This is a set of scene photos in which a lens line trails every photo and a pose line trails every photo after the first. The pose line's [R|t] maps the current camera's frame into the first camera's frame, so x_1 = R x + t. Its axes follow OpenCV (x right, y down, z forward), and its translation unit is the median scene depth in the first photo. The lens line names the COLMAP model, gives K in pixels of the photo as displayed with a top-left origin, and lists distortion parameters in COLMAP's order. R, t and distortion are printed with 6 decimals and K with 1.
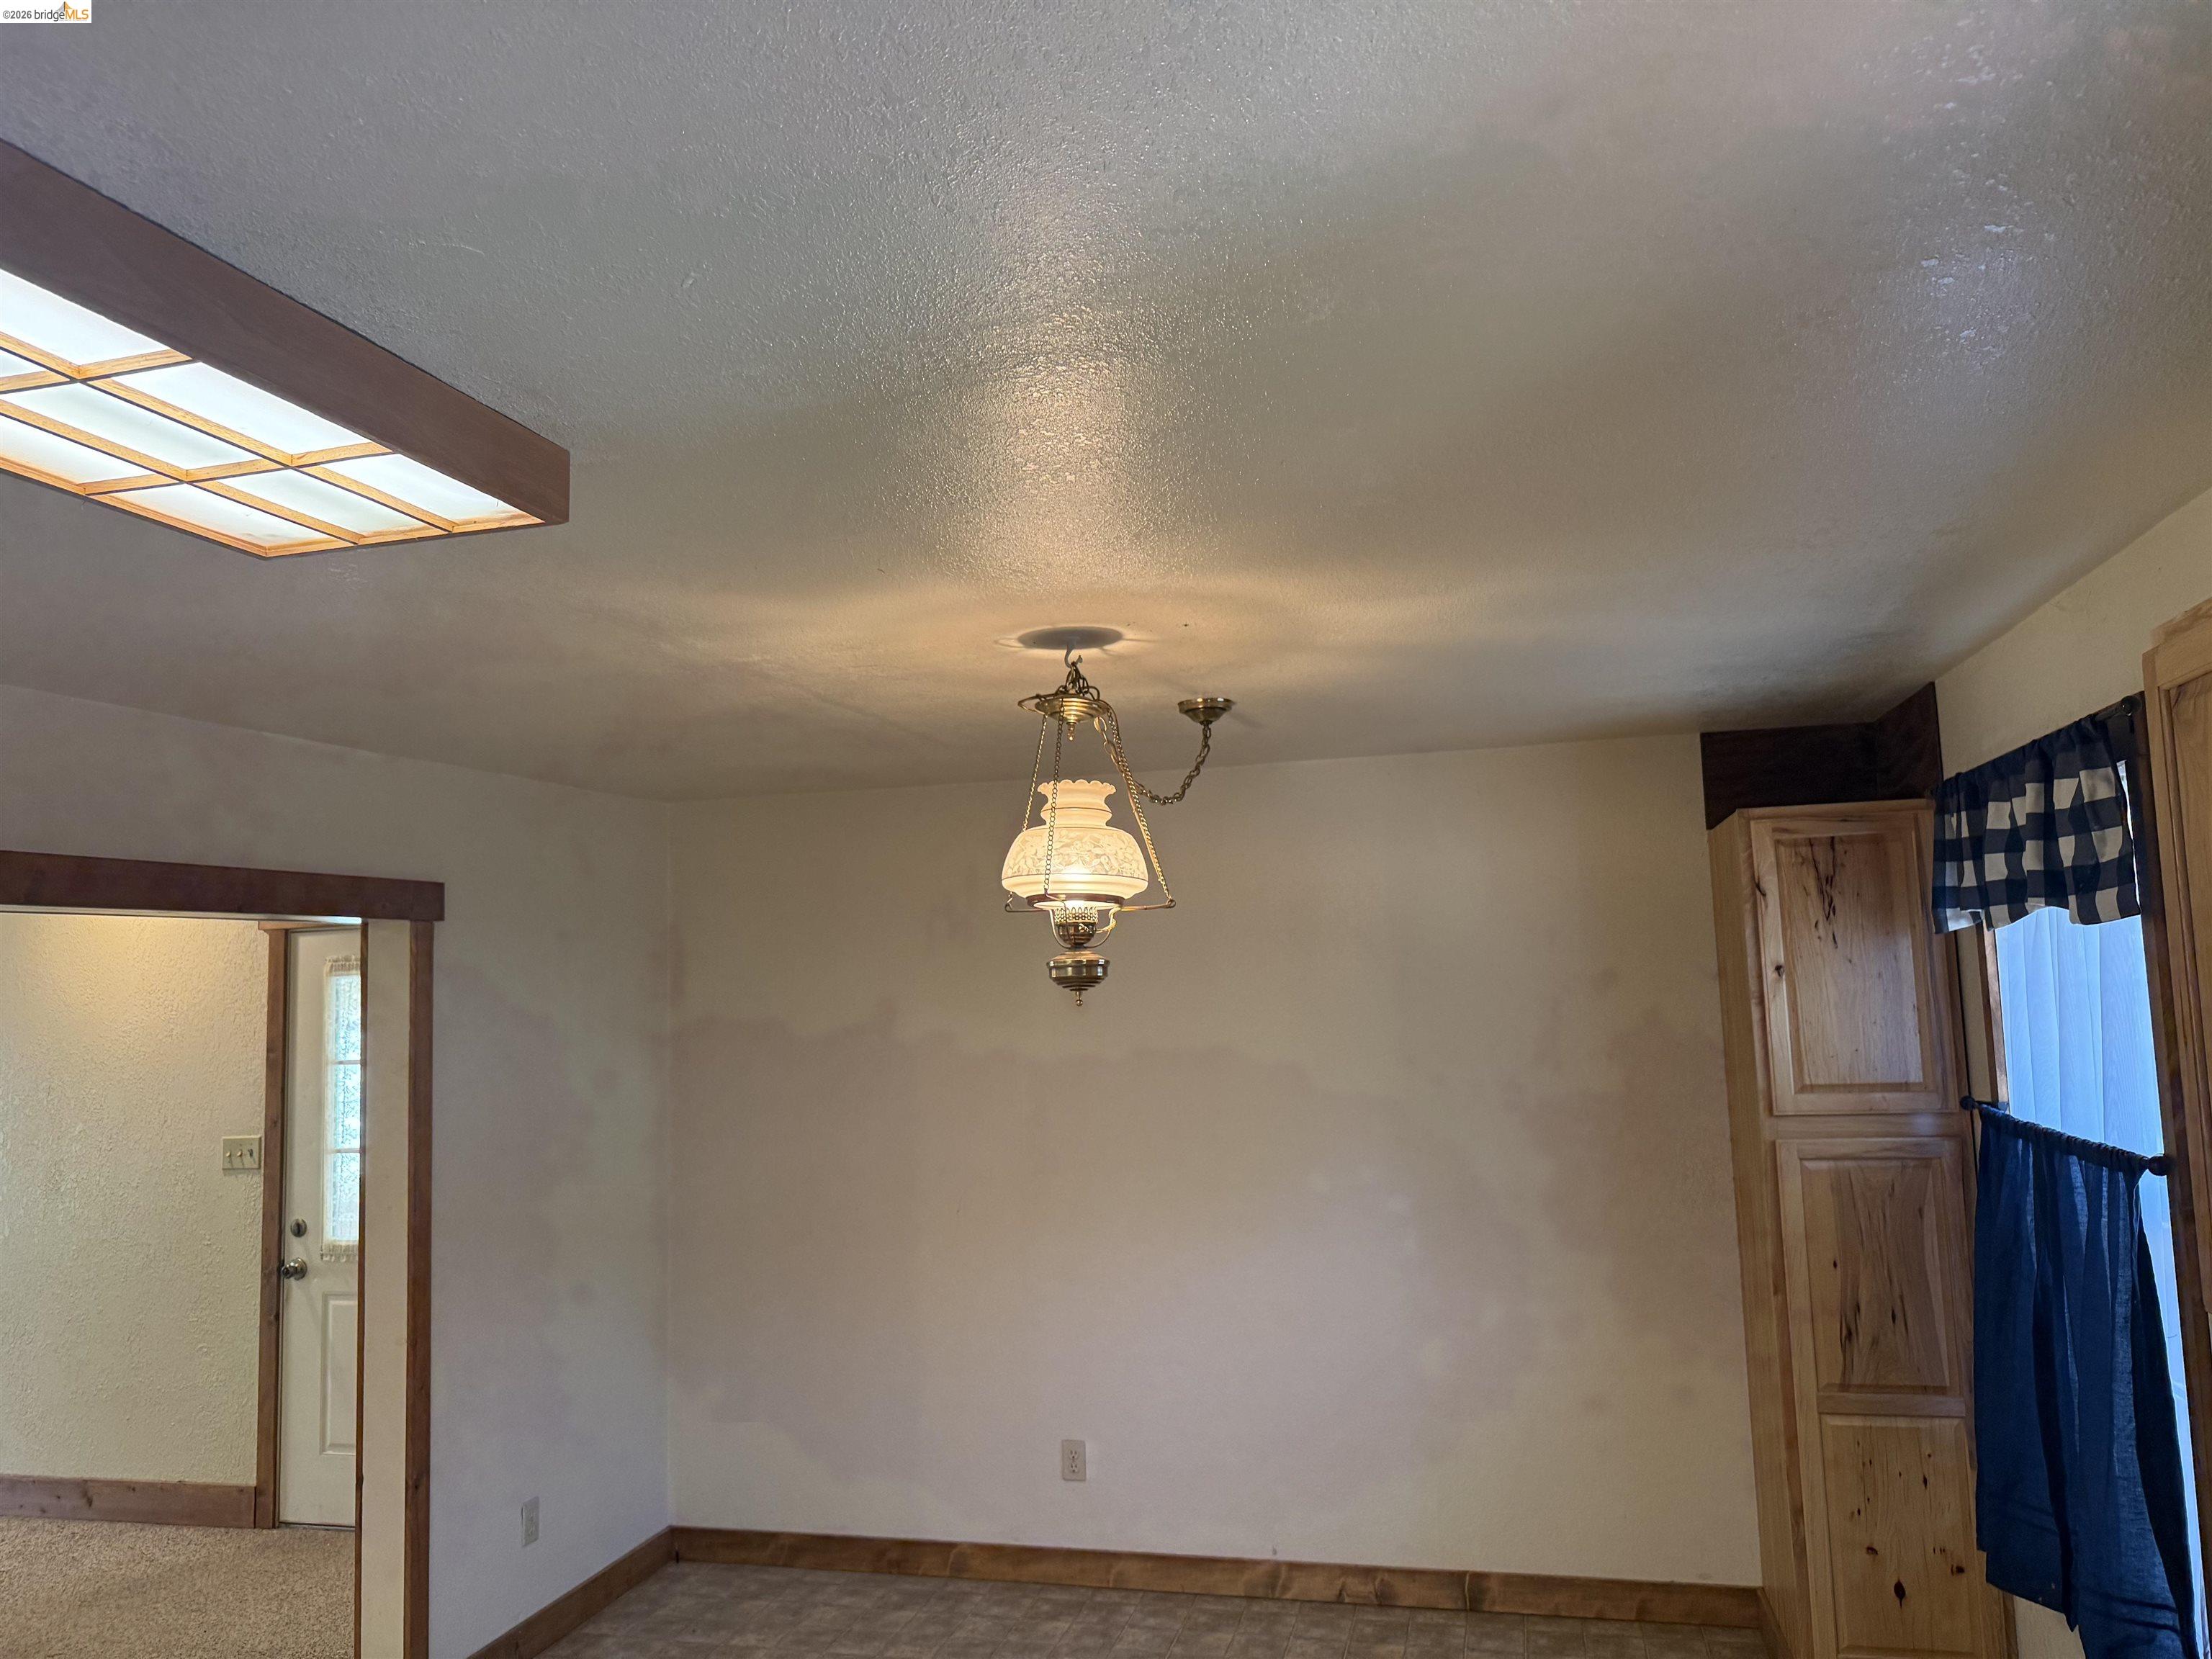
lens RADIAL K [[1555.2, 0, 1105.9], [0, 1555.2, 831.1], [0, 0, 1]] dist [-0.001320, -0.004098]
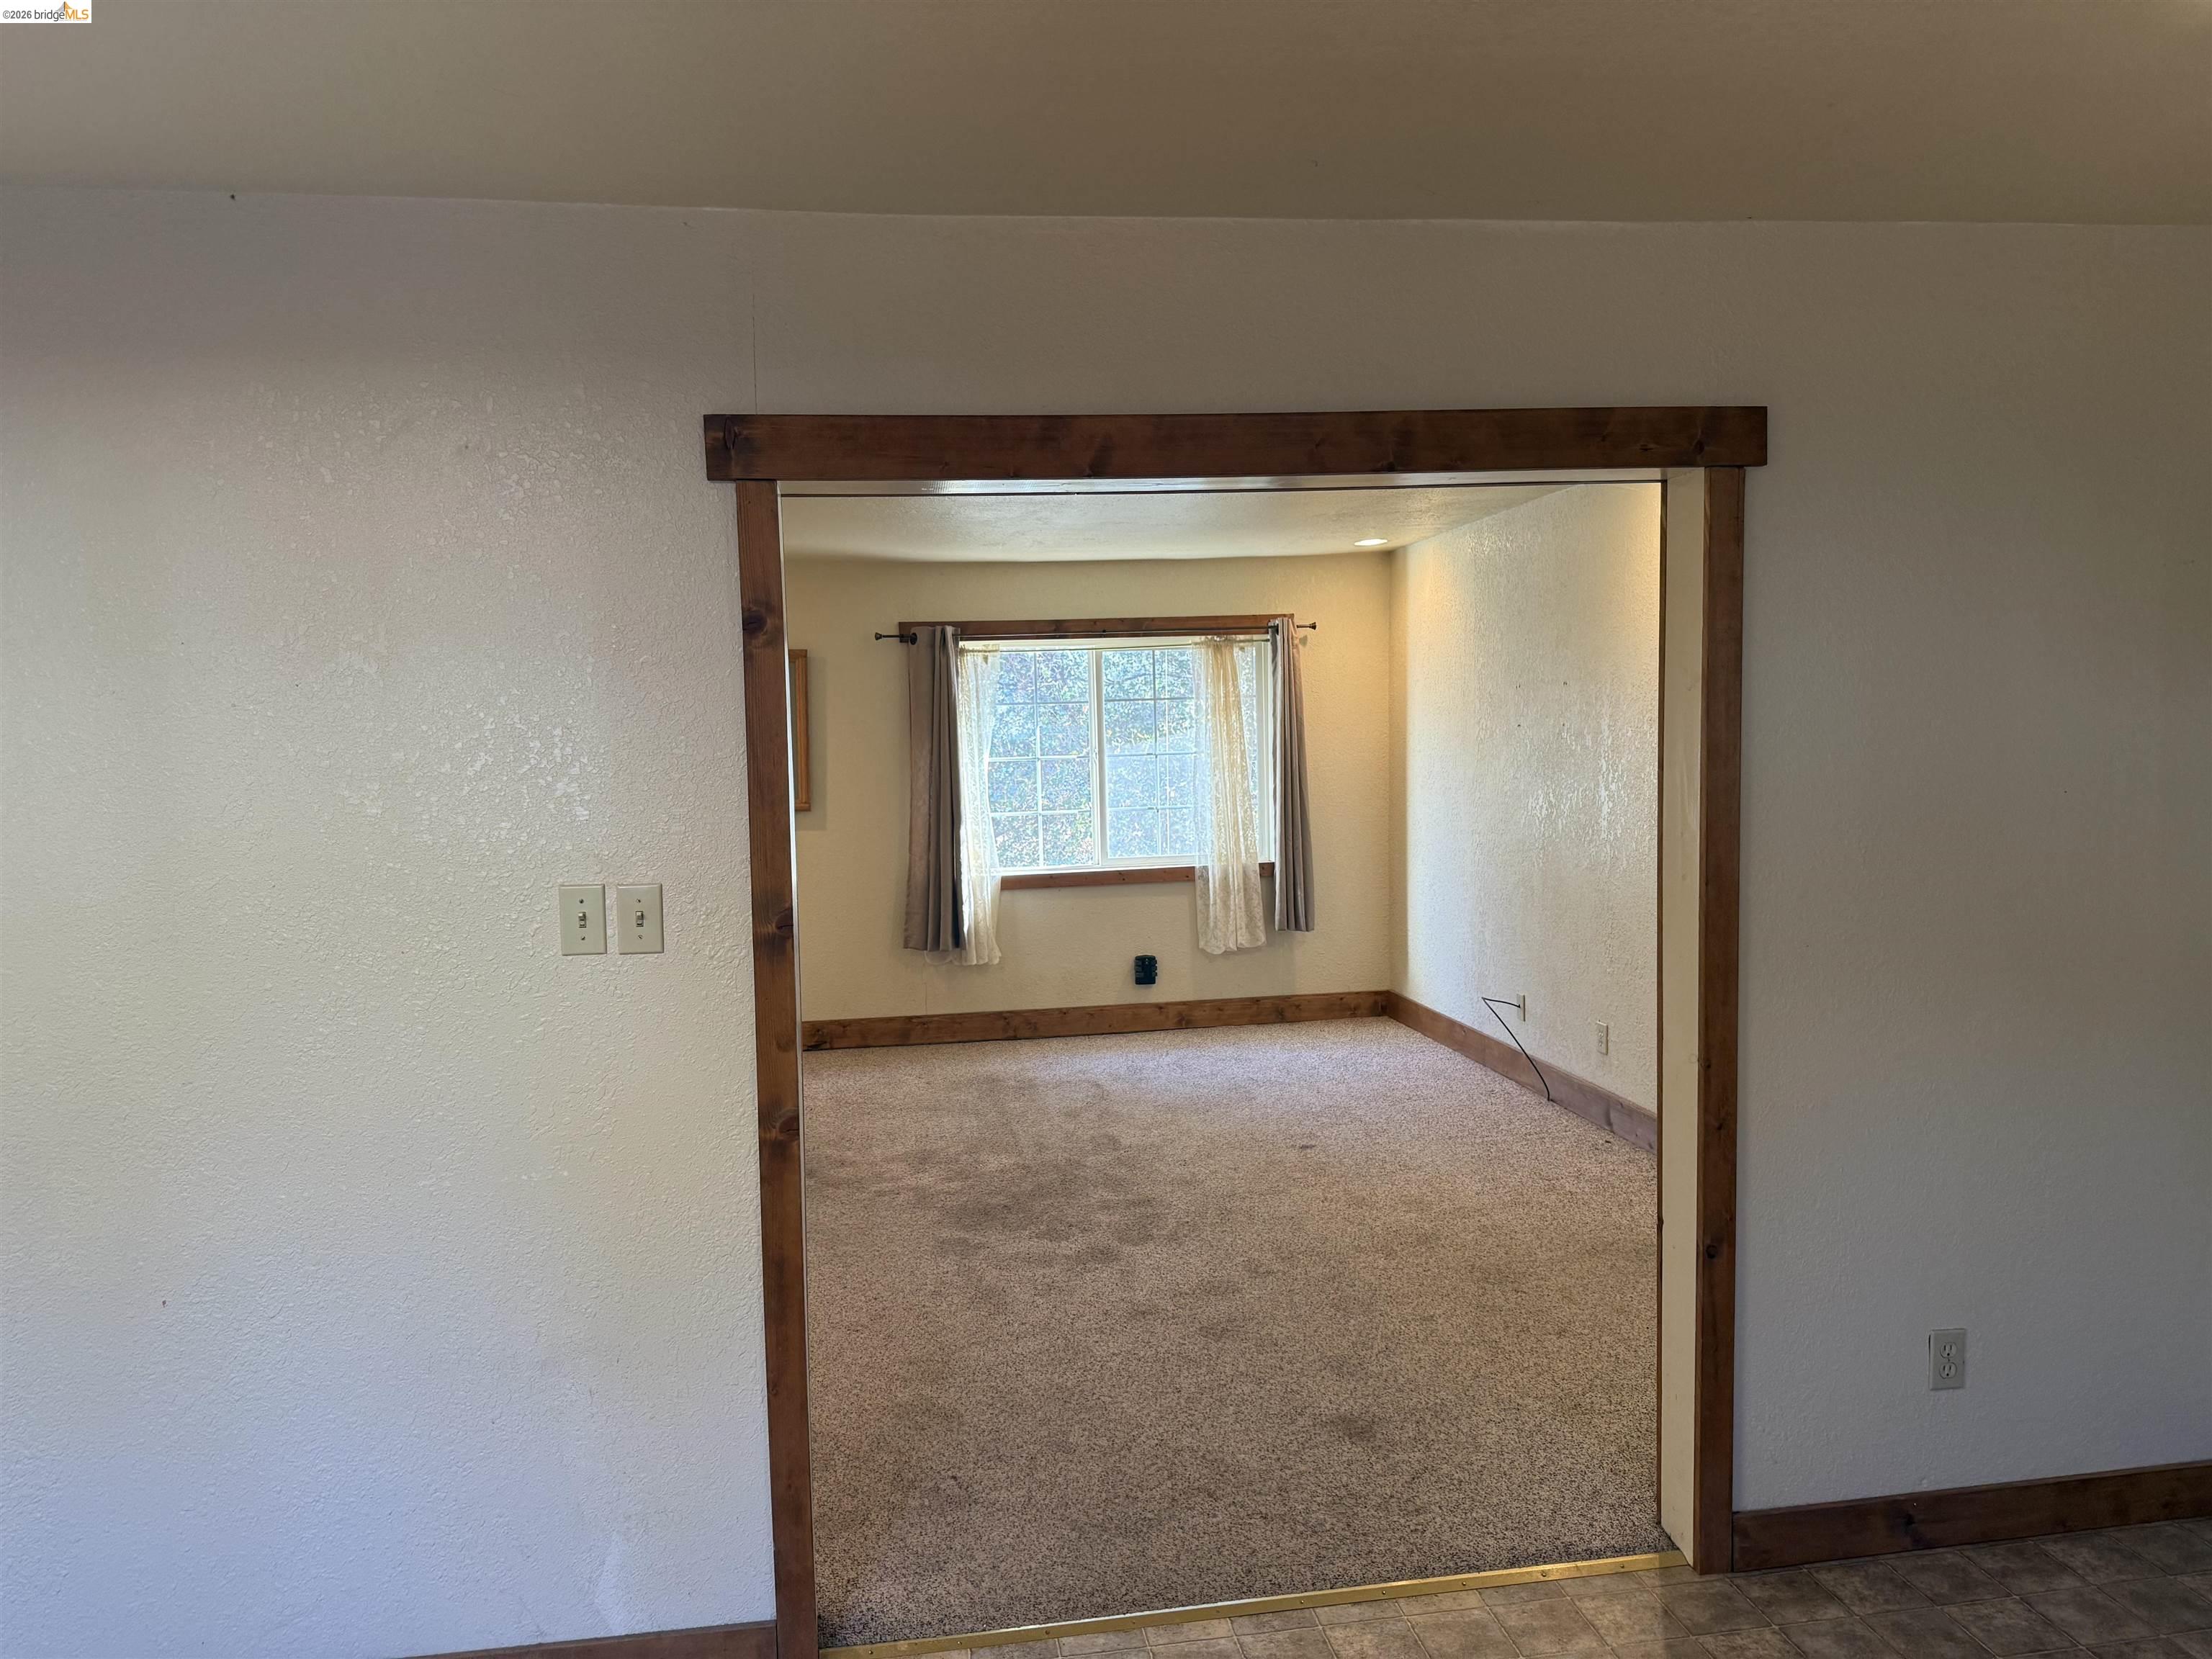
lens RADIAL K [[1555.2, 0, 1106.4], [0, 1555.2, 830.2], [0, 0, 1]] dist [-0.001320, -0.004098]
pose [[0.394319, 0.092218, -0.914335, 0.082405], [0.103401, 0.984182, 0.143856, 0.081651], [0.913138, -0.151268, 0.378546, 0.441461]]
